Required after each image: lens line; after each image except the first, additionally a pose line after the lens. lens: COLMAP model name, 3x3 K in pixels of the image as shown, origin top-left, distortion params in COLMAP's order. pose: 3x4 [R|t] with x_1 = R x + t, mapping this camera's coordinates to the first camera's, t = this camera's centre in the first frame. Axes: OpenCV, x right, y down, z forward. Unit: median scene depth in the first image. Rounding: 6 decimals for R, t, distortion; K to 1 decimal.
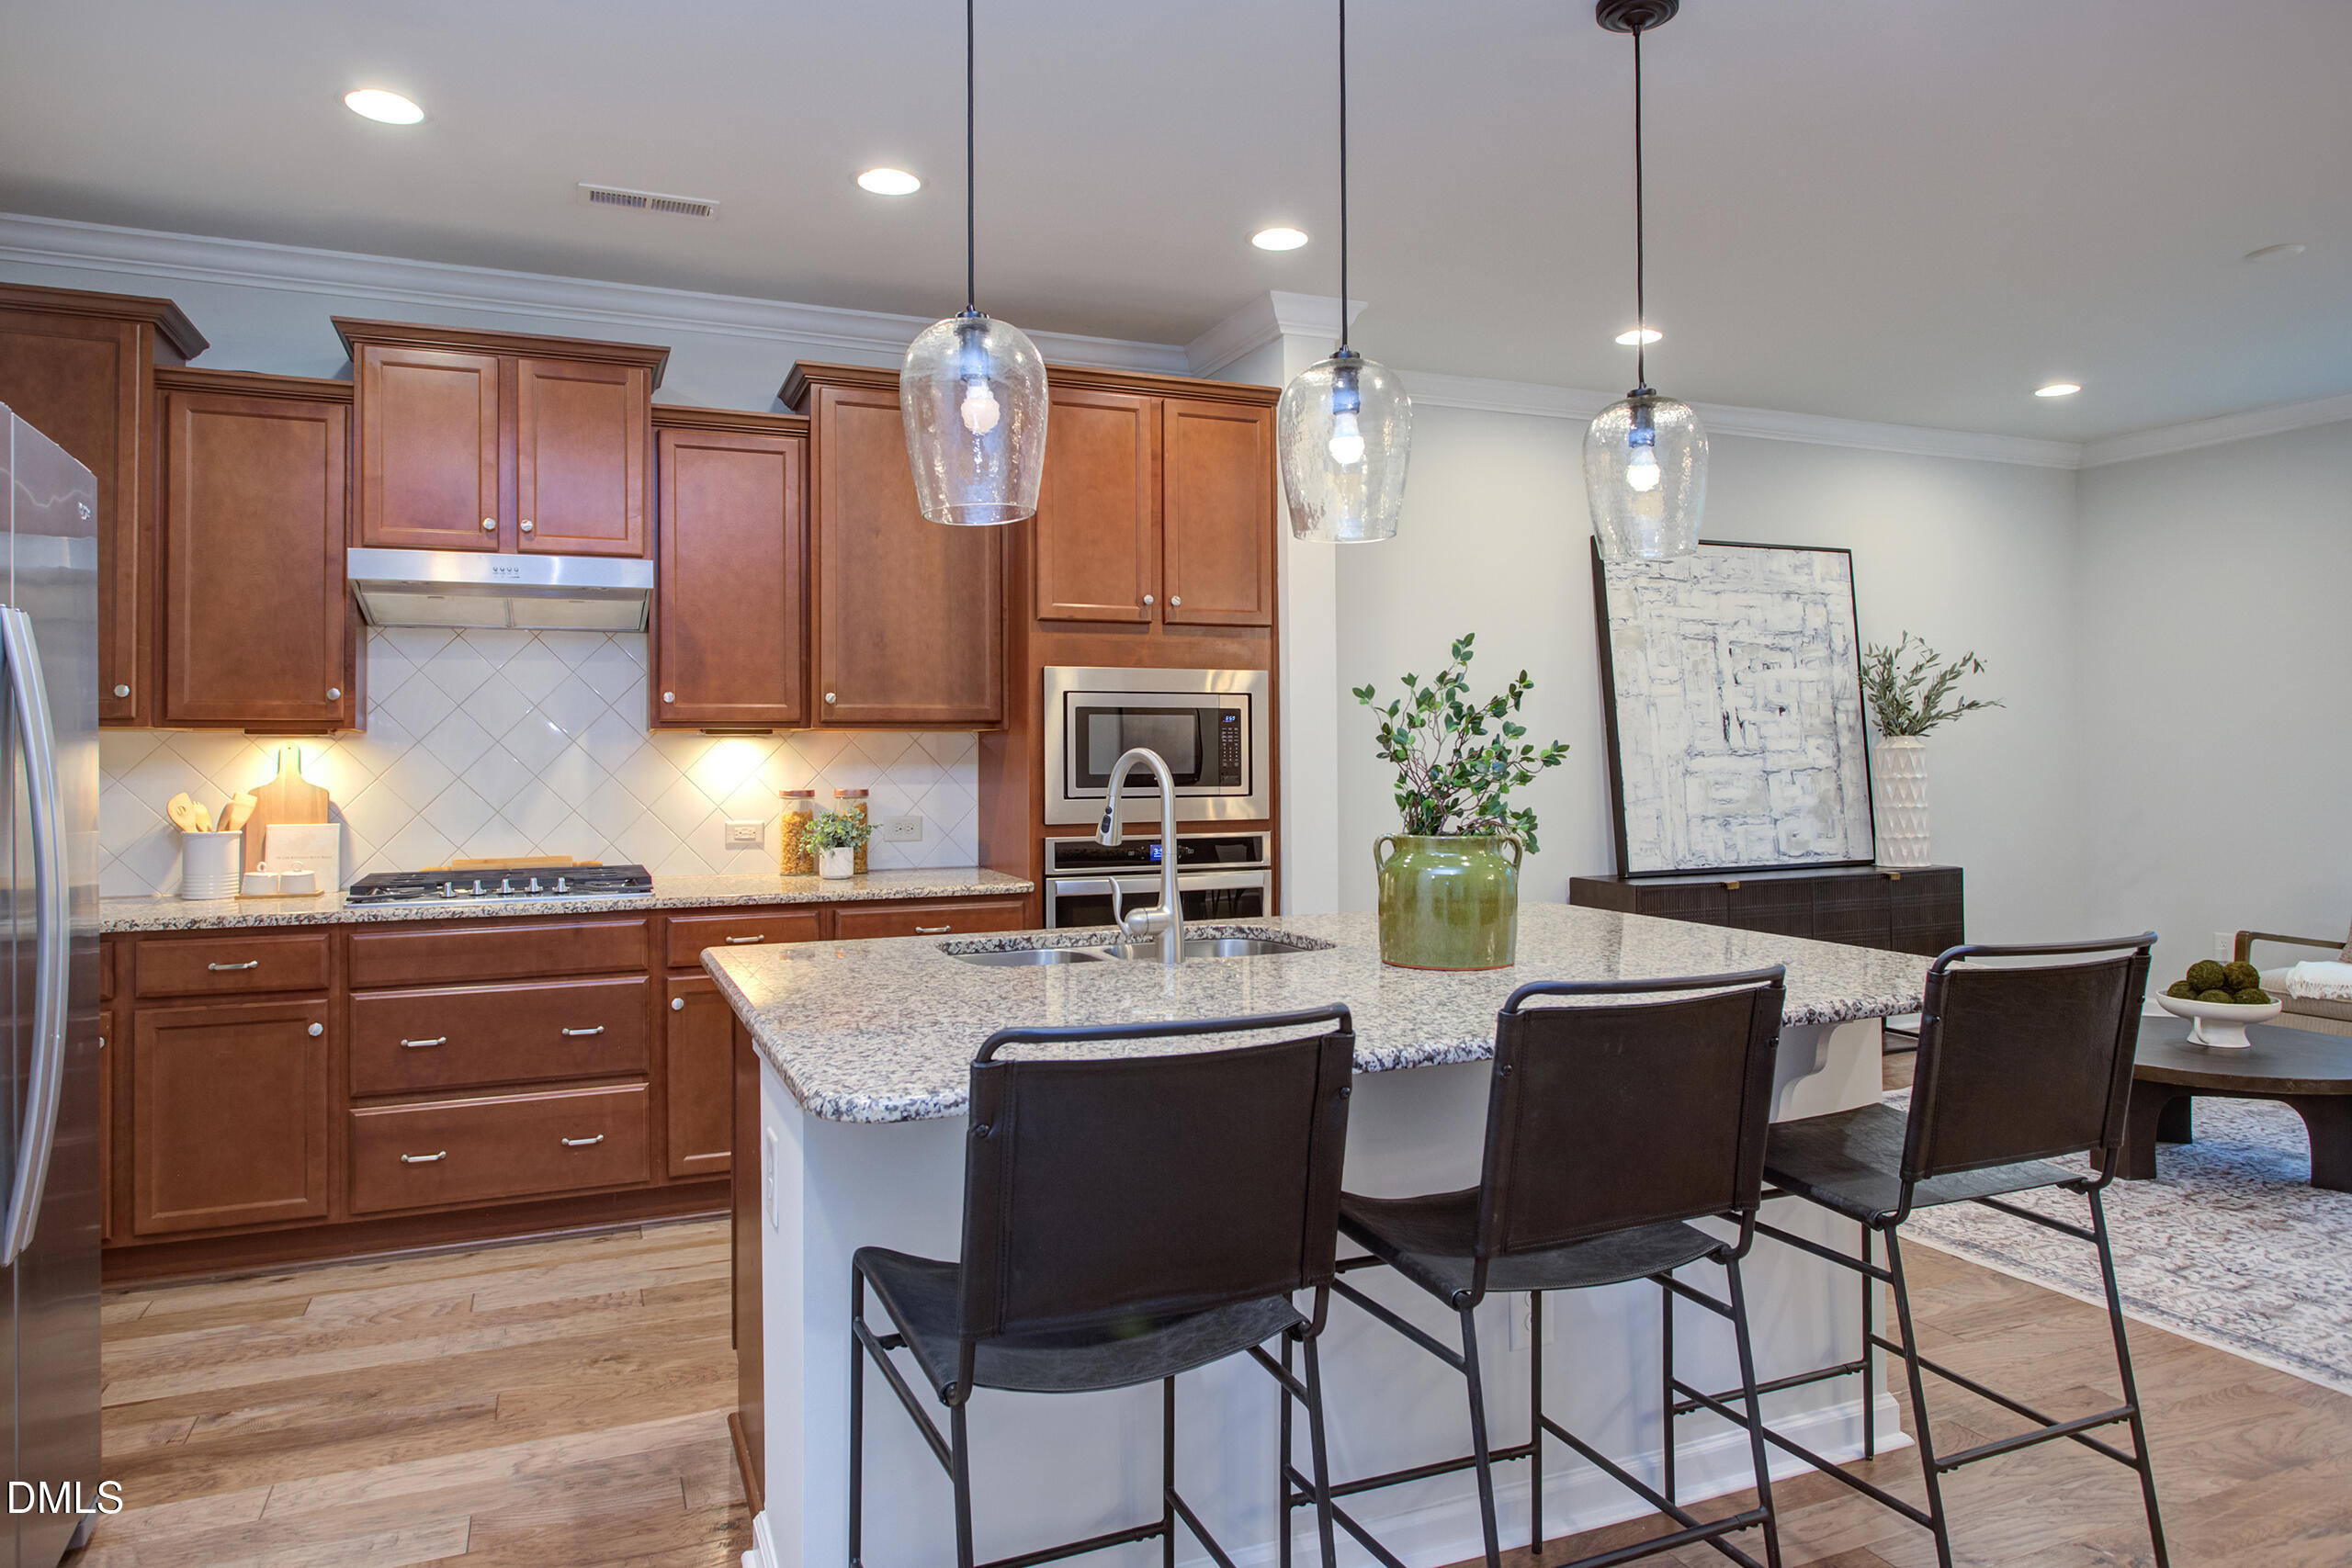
lens RADIAL K [[1458.0, 0, 1189.4], [0, 1458.0, 745.5], [0, 0, 1]] dist [-0.002278, -0.000424]
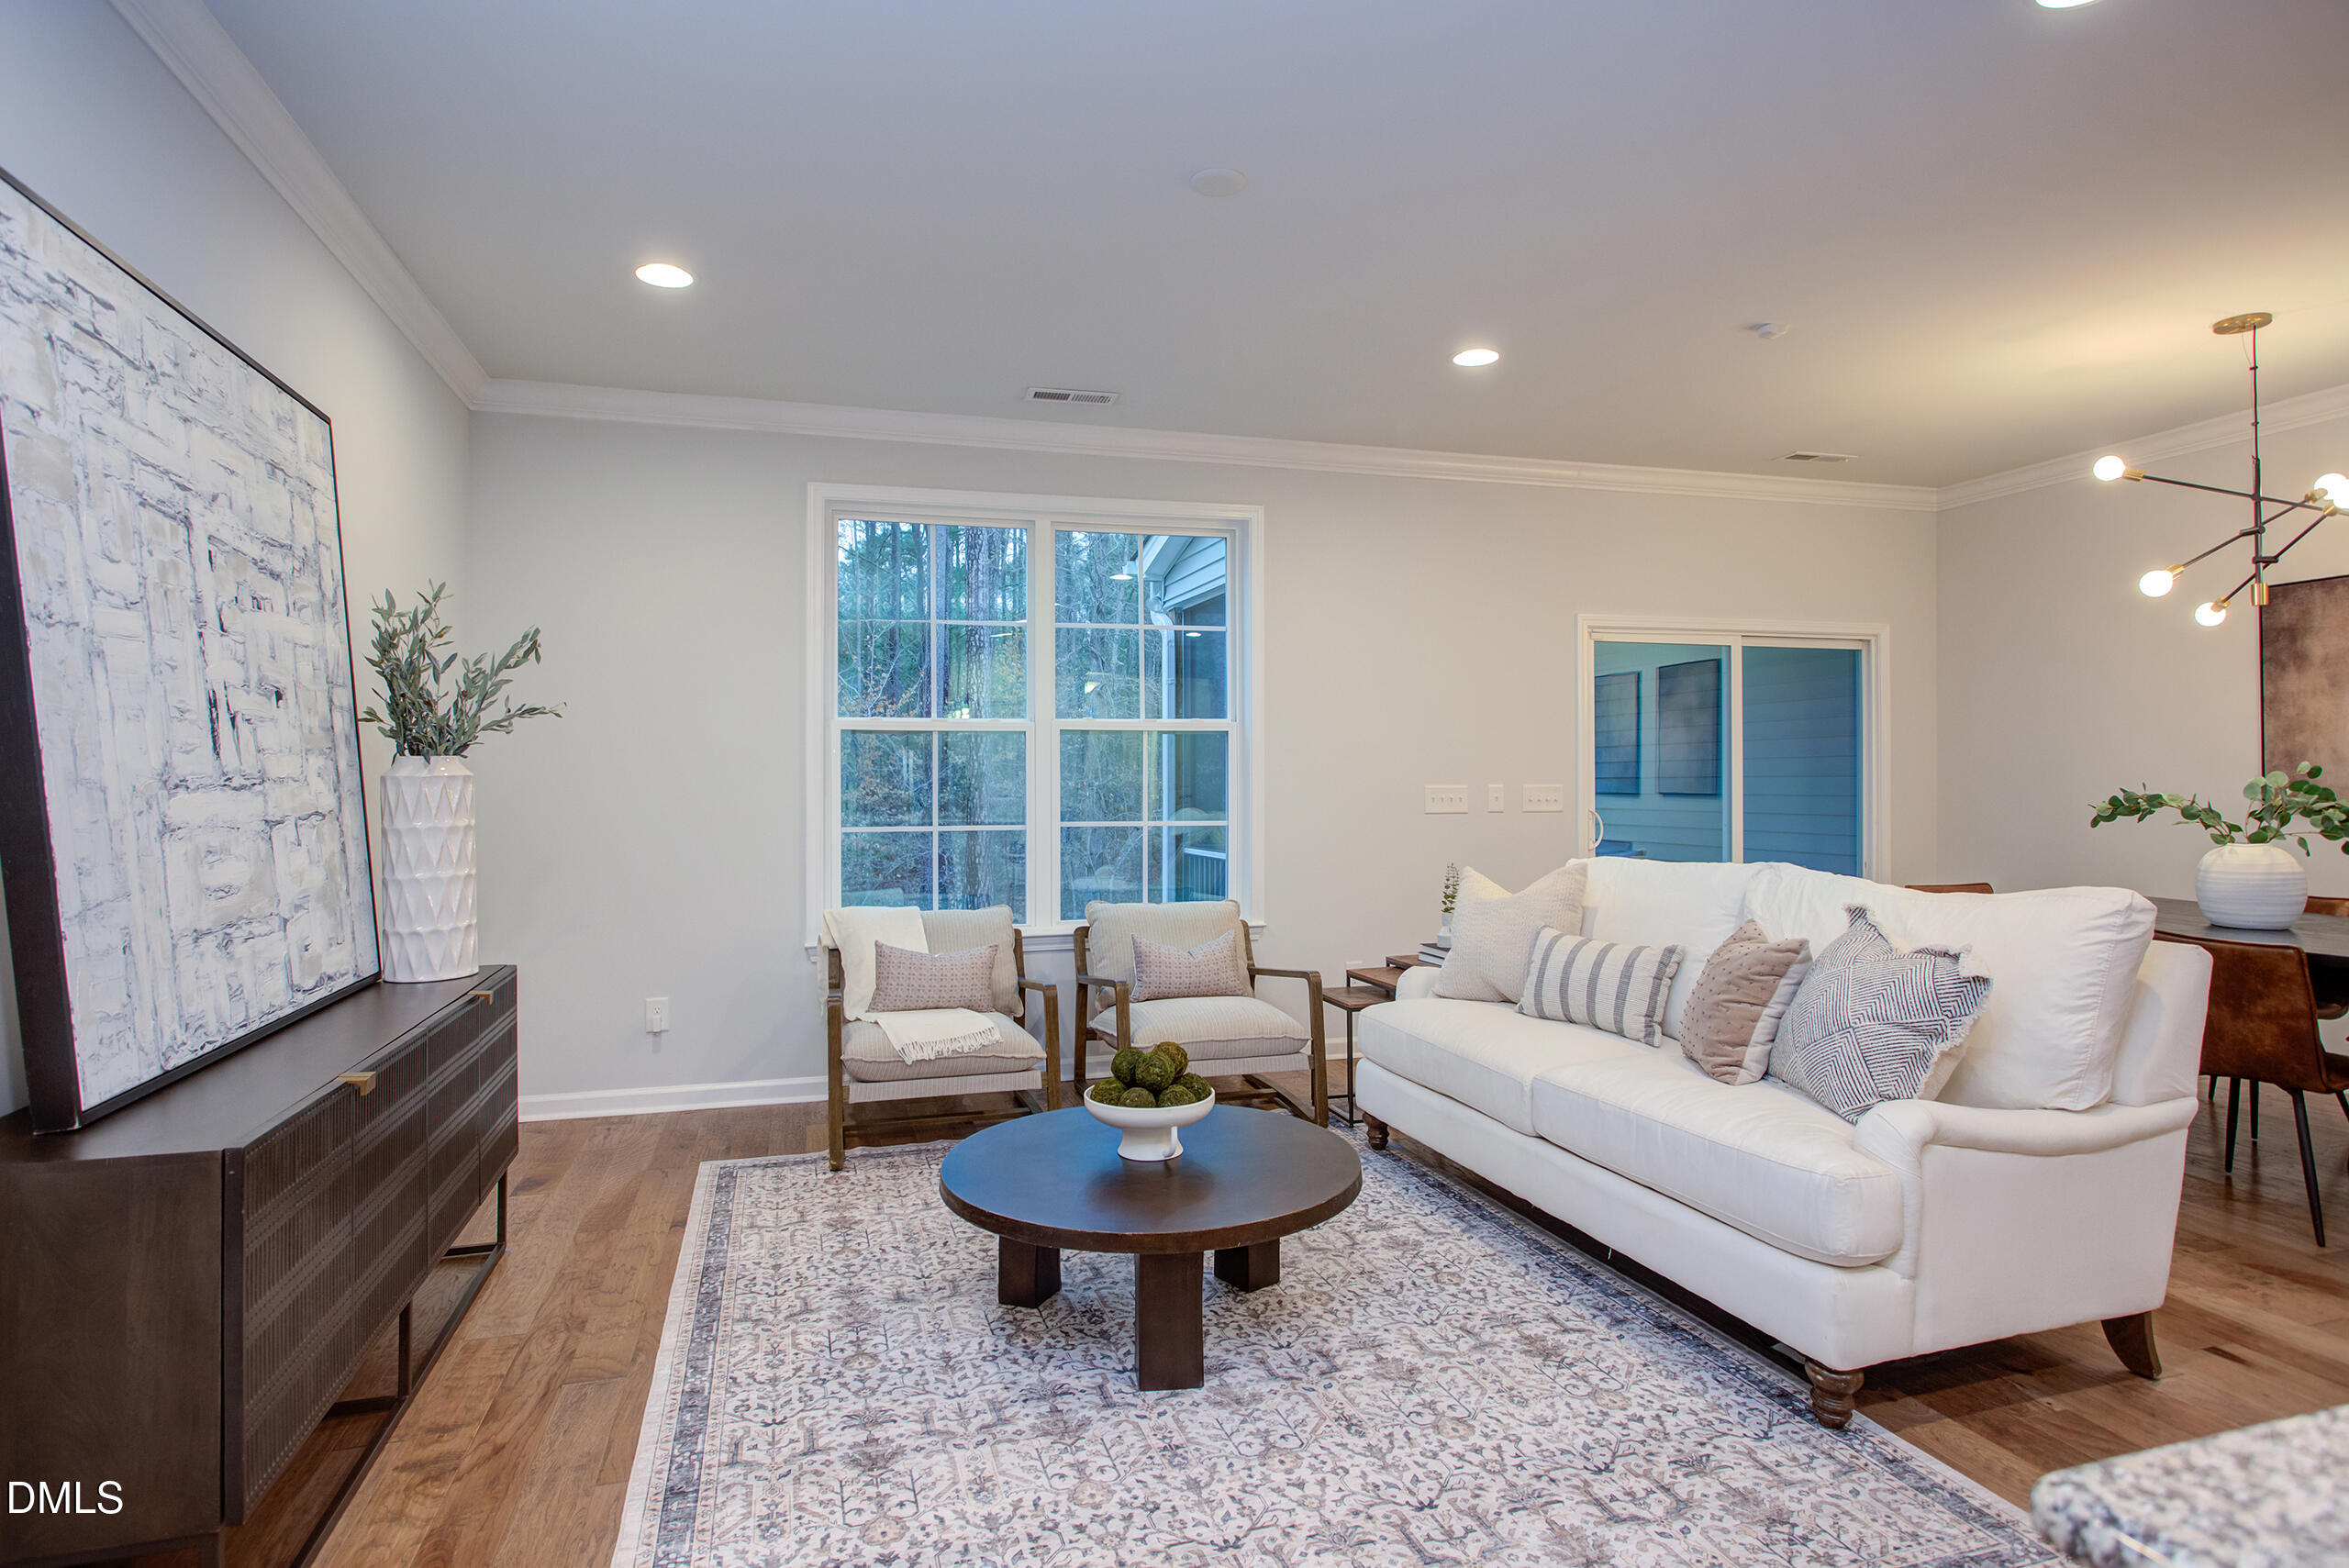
lens RADIAL K [[1231.9, 0, 1173.8], [0, 1231.9, 775.1], [0, 0, 1]] dist [-0.001576, 0.001243]
pose [[0.097785, 0.017736, 0.995049, 0.023281], [-0.016896, 0.999727, -0.016159, 0.004149], [-0.995064, -0.015232, 0.098058, 0.678590]]
